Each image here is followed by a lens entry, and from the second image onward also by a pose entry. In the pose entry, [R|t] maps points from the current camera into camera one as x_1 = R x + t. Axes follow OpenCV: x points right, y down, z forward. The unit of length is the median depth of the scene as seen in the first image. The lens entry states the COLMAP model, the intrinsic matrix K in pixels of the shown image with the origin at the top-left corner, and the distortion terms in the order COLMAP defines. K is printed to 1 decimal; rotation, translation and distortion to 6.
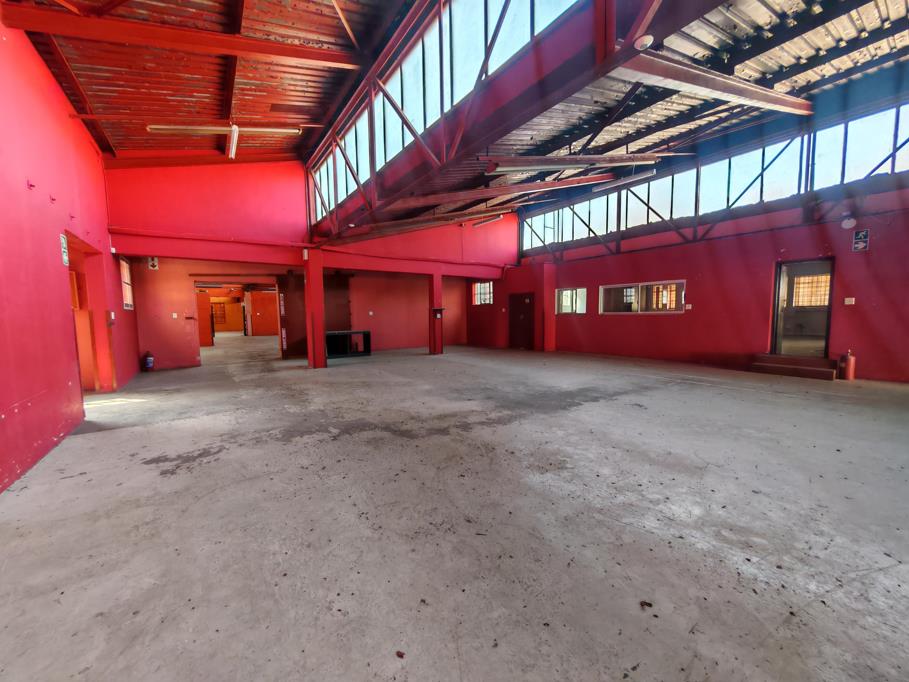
lens RADIAL K [[345.8, 0, 454.5], [0, 345.8, 341.0], [0, 0, 1]] dist [0.018733, 0.000053]
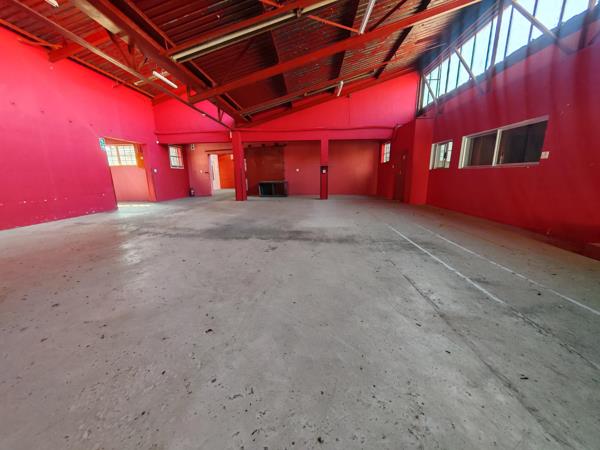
lens RADIAL K [[222.2, 0, 299.7], [0, 222.2, 222.3], [0, 0, 1]] dist [-0.002532, -0.000034]
pose [[0.774132, 0.137469, -0.617918, 0.439080], [-0.050353, 0.986415, 0.156366, -0.006014], [0.631019, -0.089934, 0.770537, 0.241382]]
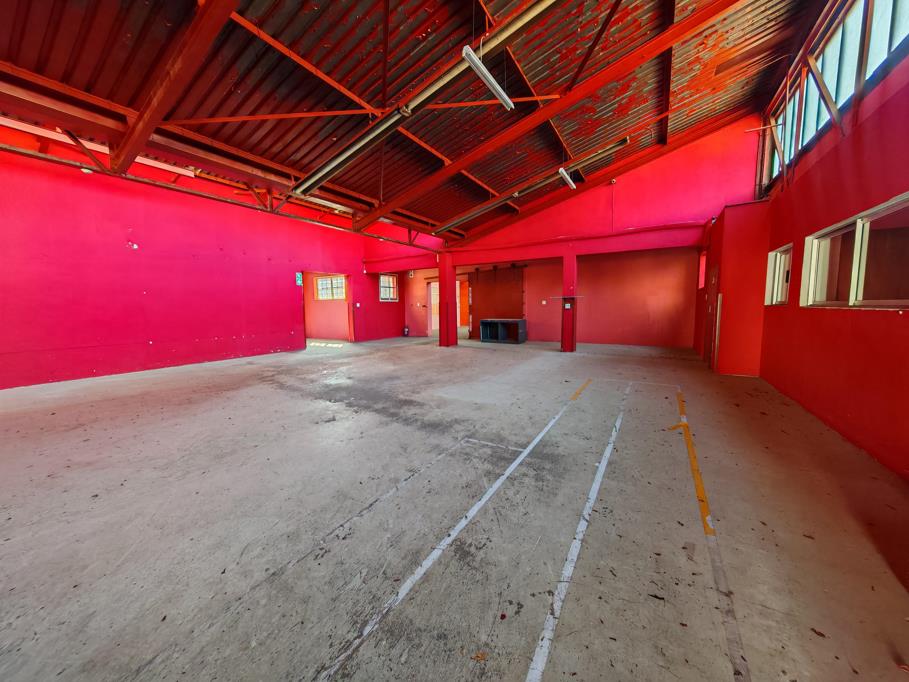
lens RADIAL K [[336.7, 0, 454.0], [0, 336.7, 337.0], [0, 0, 1]] dist [-0.002532, -0.000034]
pose [[0.388462, 0.094821, -0.916573, 0.581422], [-0.066911, 0.994968, 0.074573, -0.039667], [0.919032, 0.032360, 0.392852, 0.427203]]
